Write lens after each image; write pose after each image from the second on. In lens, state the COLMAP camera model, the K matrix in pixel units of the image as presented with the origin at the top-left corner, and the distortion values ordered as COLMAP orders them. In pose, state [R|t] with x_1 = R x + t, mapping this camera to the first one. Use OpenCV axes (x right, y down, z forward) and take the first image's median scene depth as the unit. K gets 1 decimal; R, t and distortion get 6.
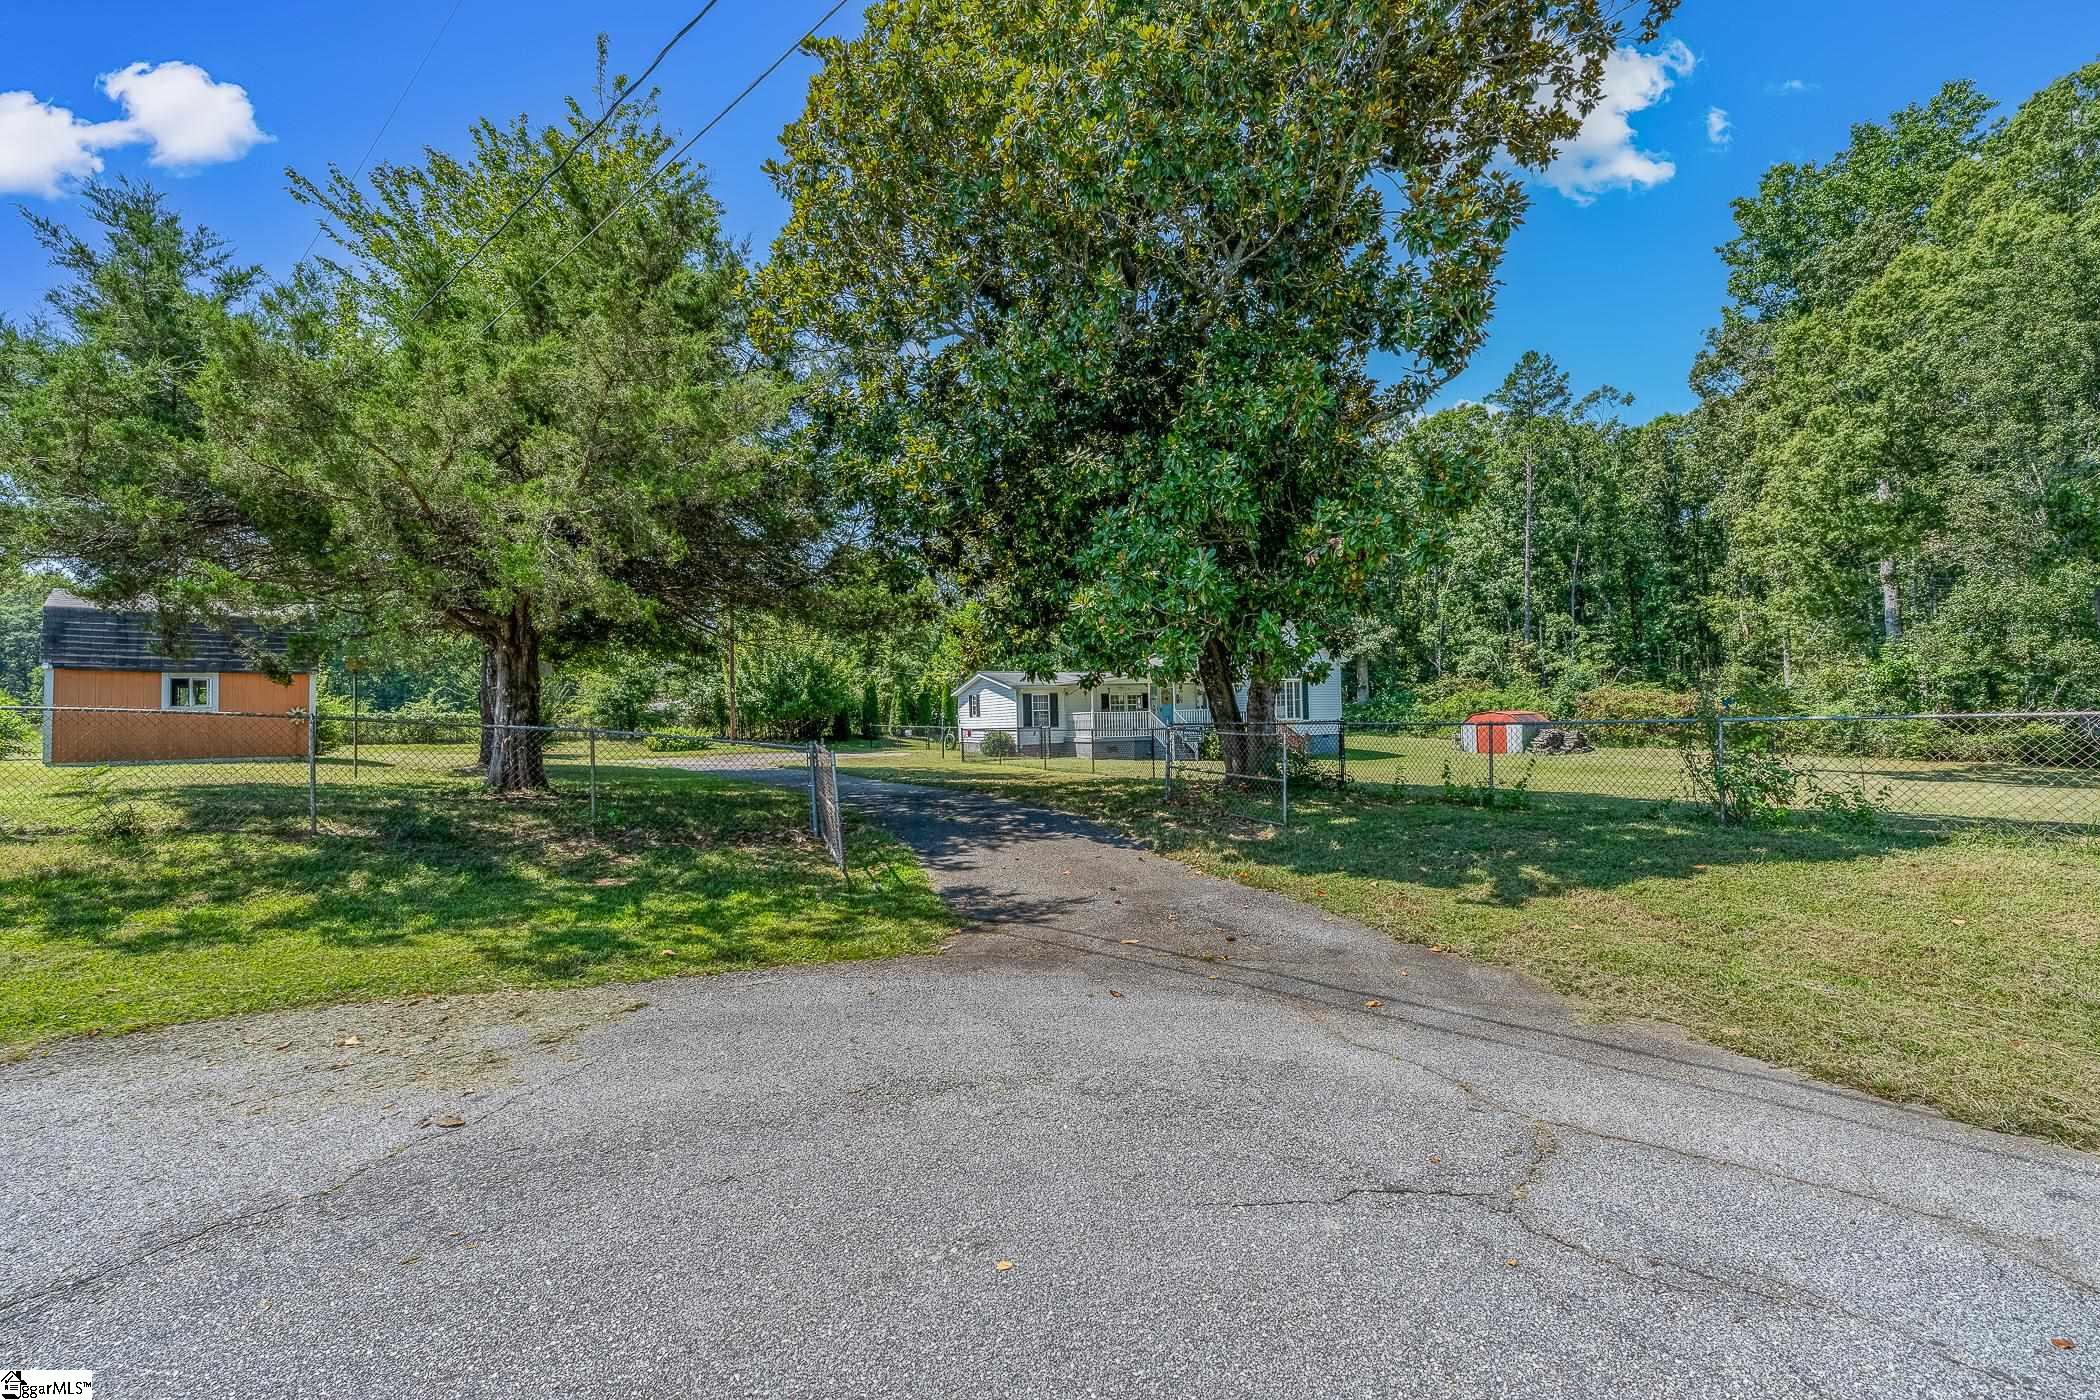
lens RADIAL K [[884.1, 0, 1046.0], [0, 884.1, 689.5], [0, 0, 1]] dist [-0.002482, -0.000284]
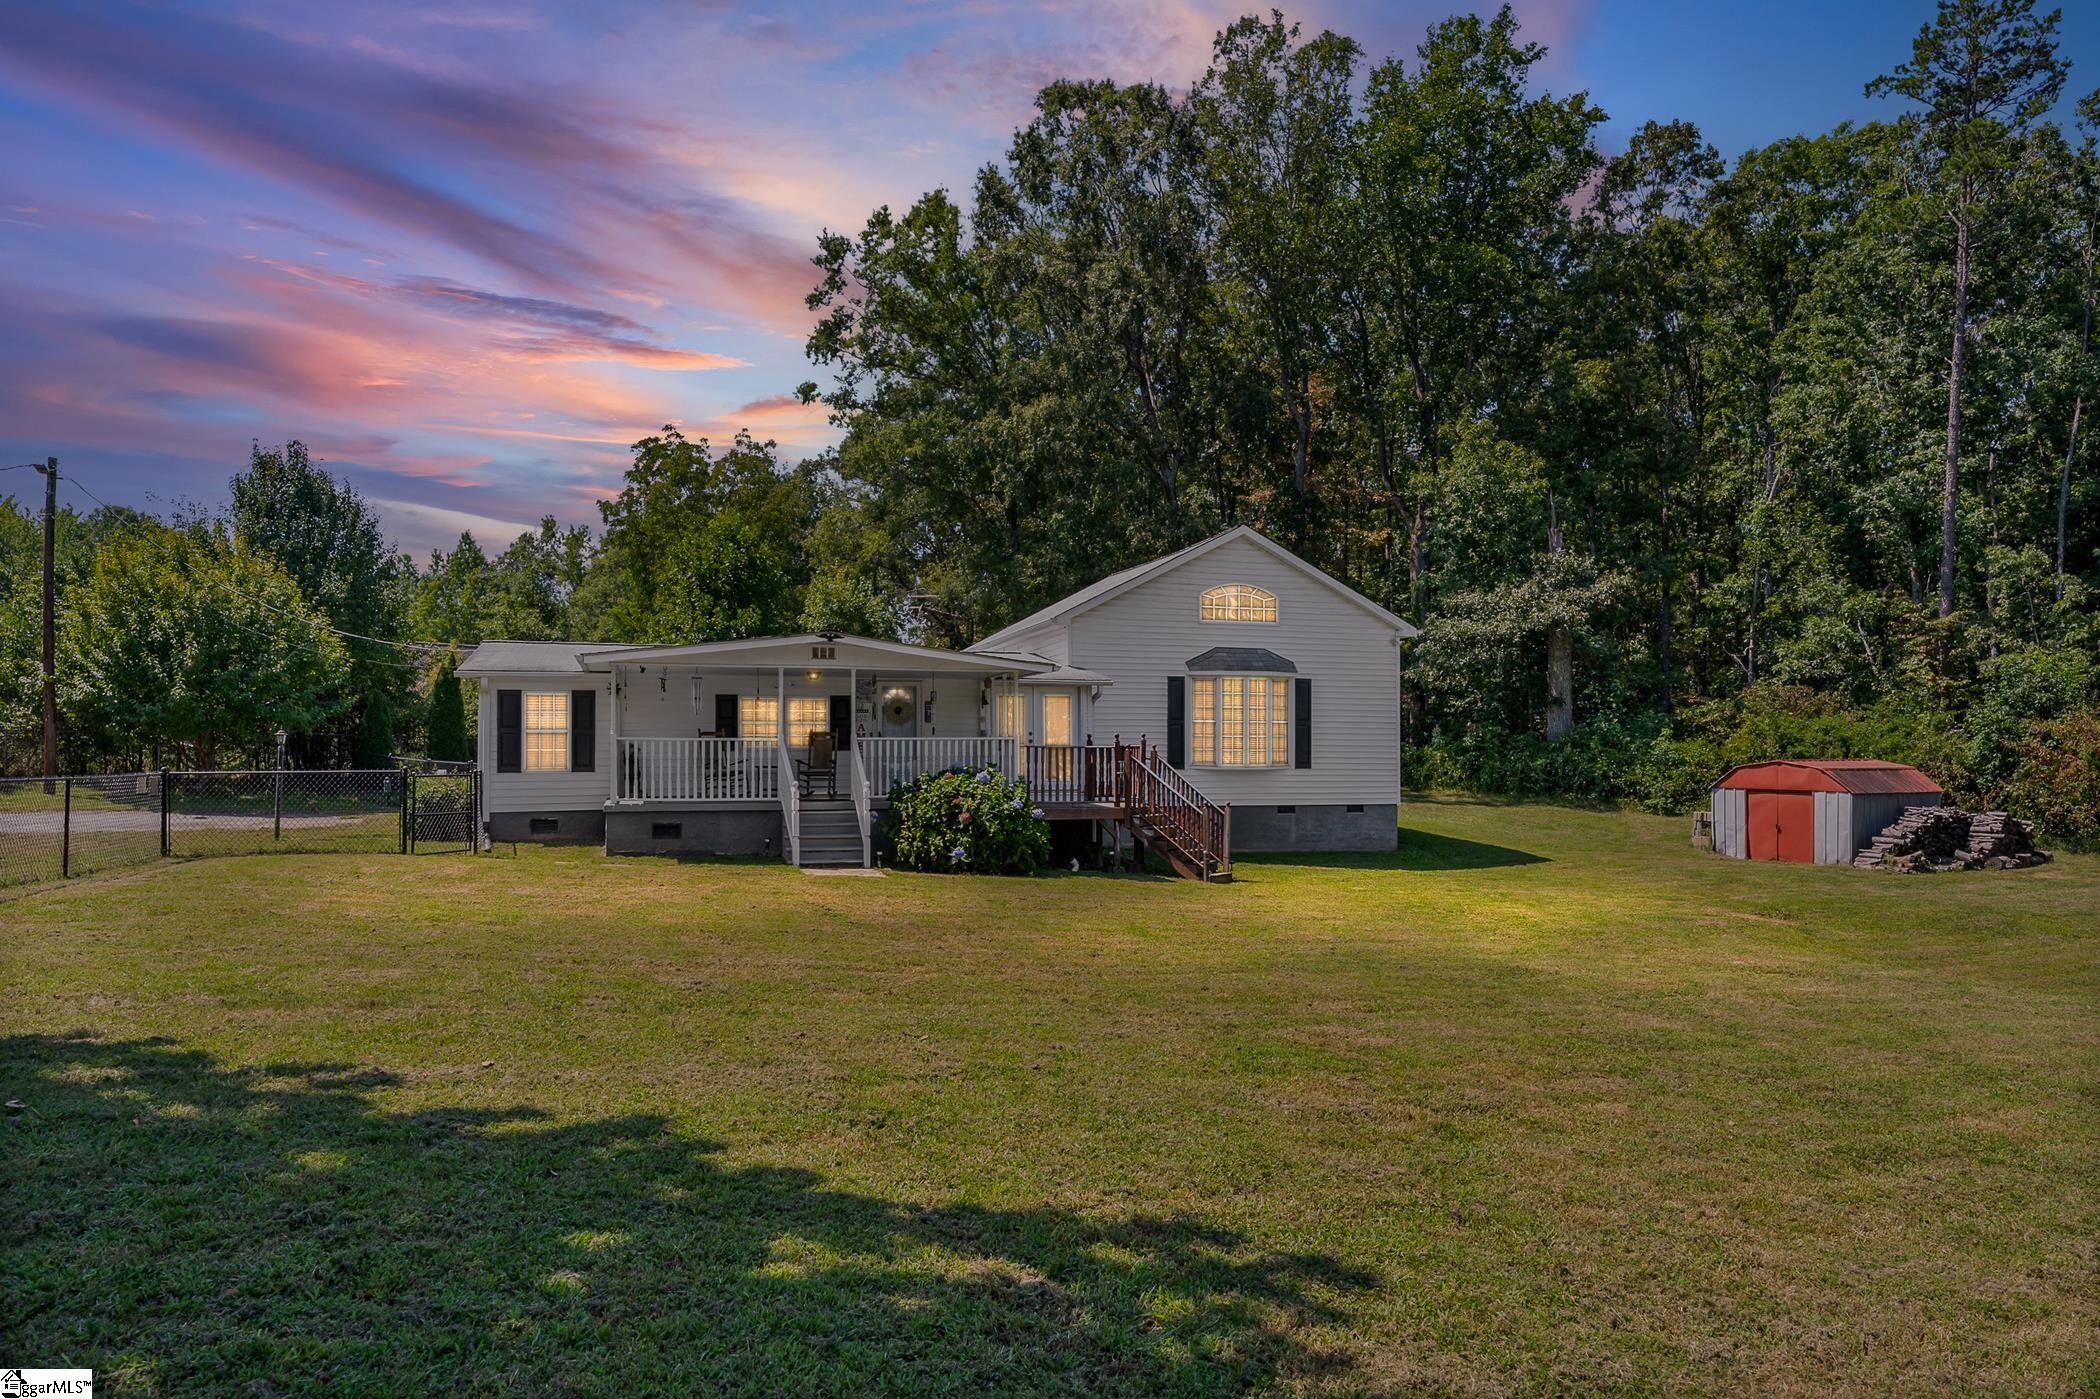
lens RADIAL K [[1407.4, 0, 1052.2], [0, 1407.4, 712.1], [0, 0, 1]] dist [0.011535, 0.002112]
pose [[0.991663, 0.020414, -0.127231, 0.190568], [-0.019724, 0.999783, 0.006686, 0.003124], [0.127340, -0.004121, 0.991851, 0.226201]]
